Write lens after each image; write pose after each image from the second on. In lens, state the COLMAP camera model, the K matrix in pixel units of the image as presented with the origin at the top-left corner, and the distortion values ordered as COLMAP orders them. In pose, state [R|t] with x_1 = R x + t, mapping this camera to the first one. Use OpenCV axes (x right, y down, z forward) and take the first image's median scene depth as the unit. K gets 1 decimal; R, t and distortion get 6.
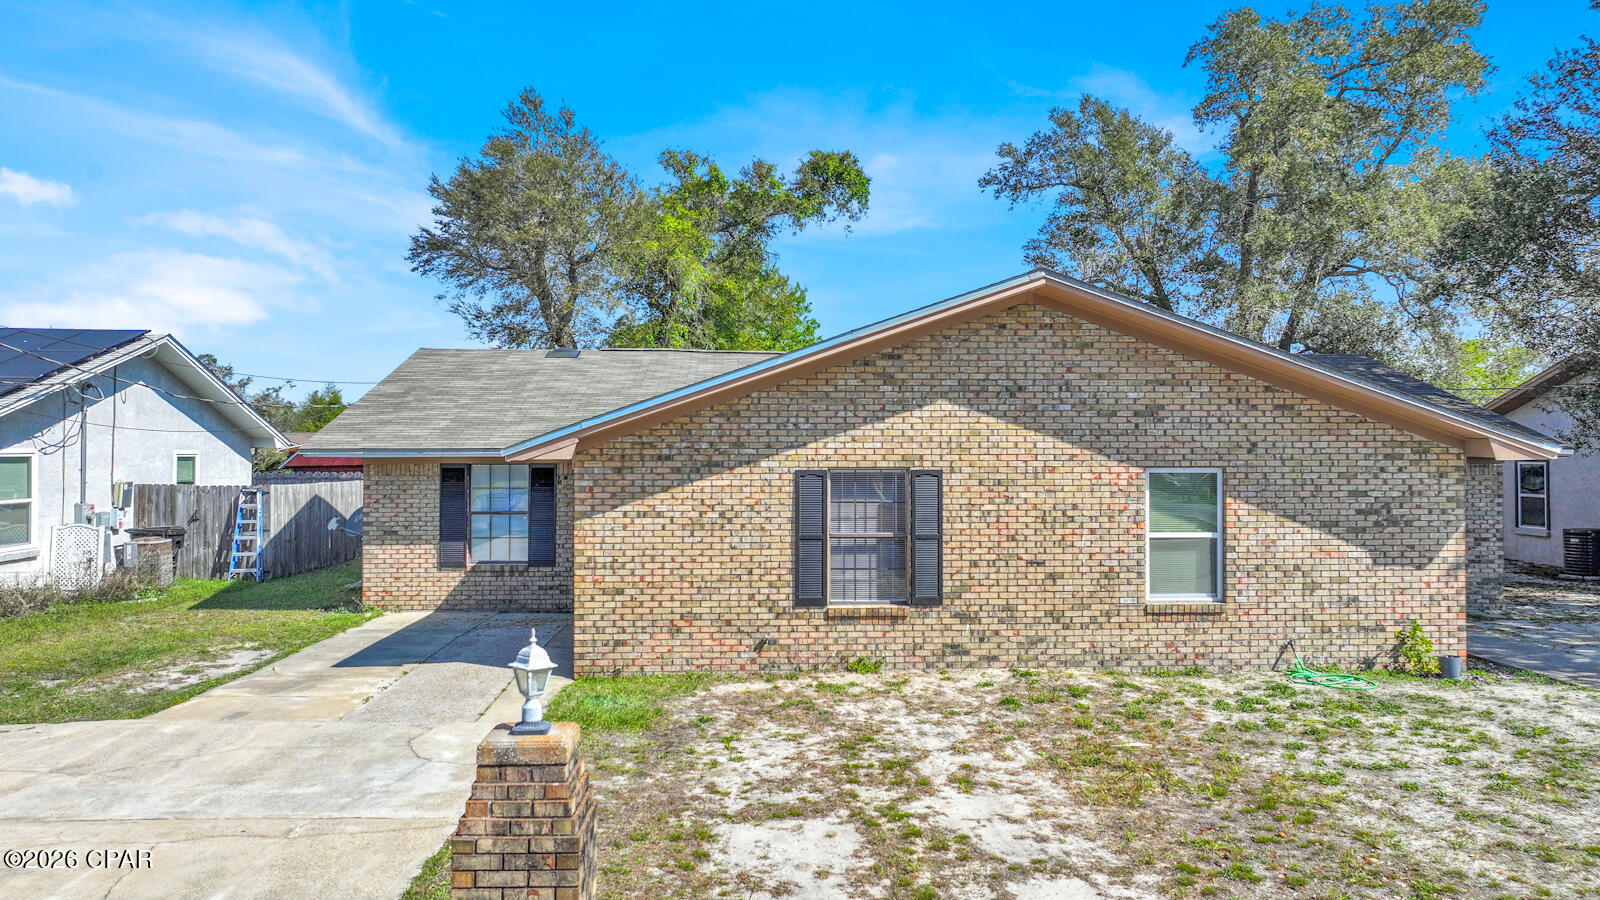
lens RADIAL K [[1122.7, 0, 804.3], [0, 1122.7, 448.1], [0, 0, 1]] dist [0.006050, -0.006947]
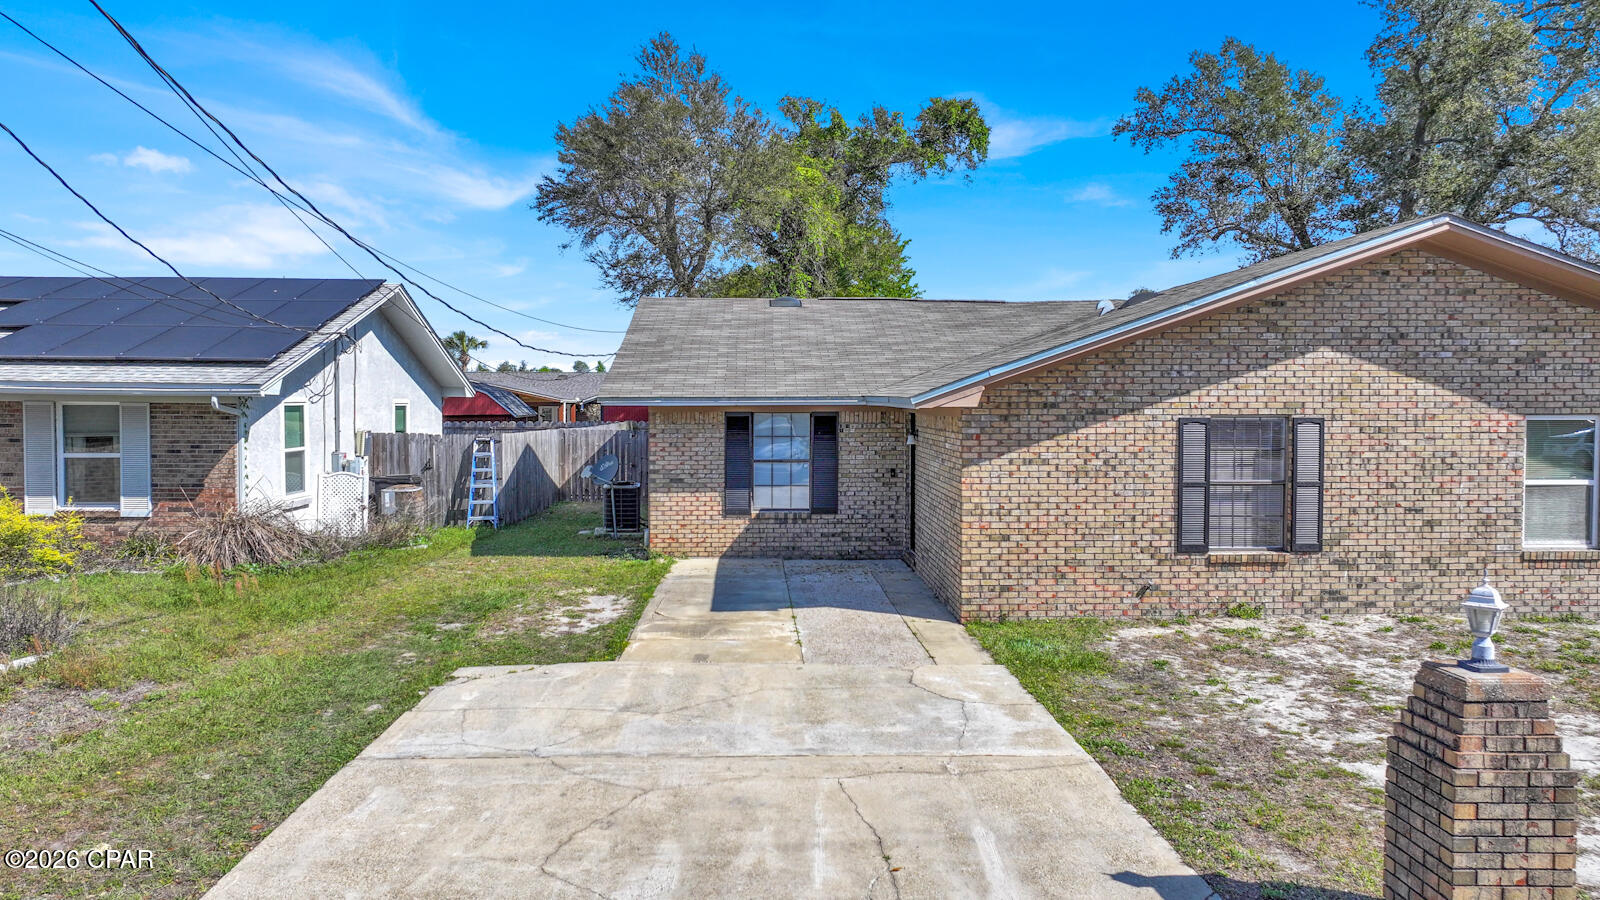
lens RADIAL K [[1122.3, 0, 803.4], [0, 1122.3, 448.2], [0, 0, 1]] dist [0.005837, 0.003071]
pose [[0.999938, -0.000048, -0.011121, -0.329463], [0.000537, 0.999031, 0.044019, 0.002495], [0.011108, -0.044022, 0.998969, -0.007088]]
